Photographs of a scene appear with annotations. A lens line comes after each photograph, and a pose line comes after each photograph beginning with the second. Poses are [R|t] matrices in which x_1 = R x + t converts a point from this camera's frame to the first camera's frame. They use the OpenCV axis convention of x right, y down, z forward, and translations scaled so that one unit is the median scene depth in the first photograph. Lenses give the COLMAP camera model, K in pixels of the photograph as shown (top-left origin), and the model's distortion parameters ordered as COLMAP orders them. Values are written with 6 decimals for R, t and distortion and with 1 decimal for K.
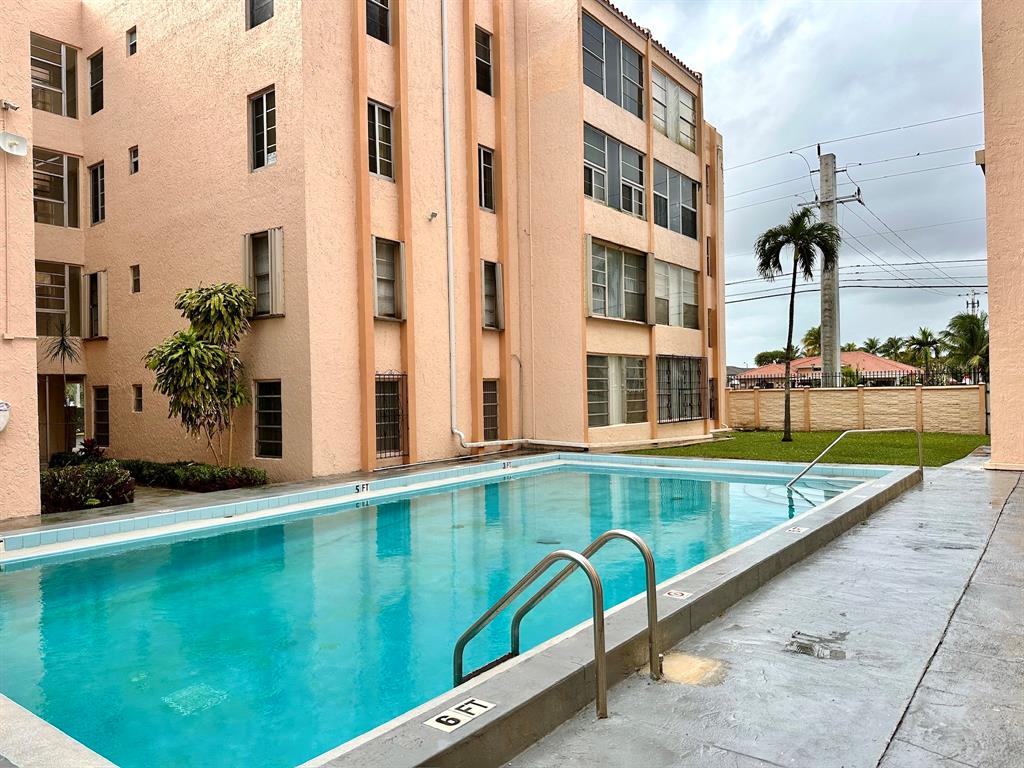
lens RADIAL K [[719.8, 0, 512.0], [0, 719.8, 384.0], [0, 0, 1]] dist [0.027470, -0.004469]
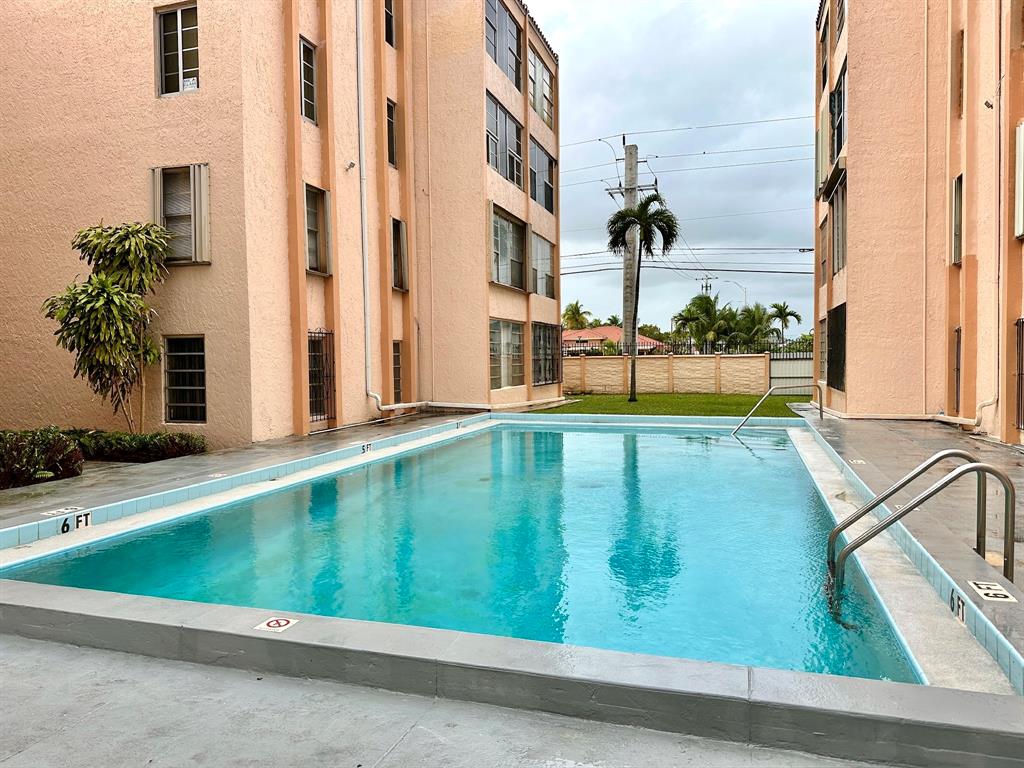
lens RADIAL K [[722.1, 0, 512.0], [0, 722.1, 384.0], [0, 0, 1]] dist [-0.000876, -0.036593]
pose [[0.938101, -0.000852, 0.346361, -0.248203], [-0.014206, 0.999061, 0.040933, 0.011060], [-0.346071, -0.043319, 0.937208, 0.027056]]
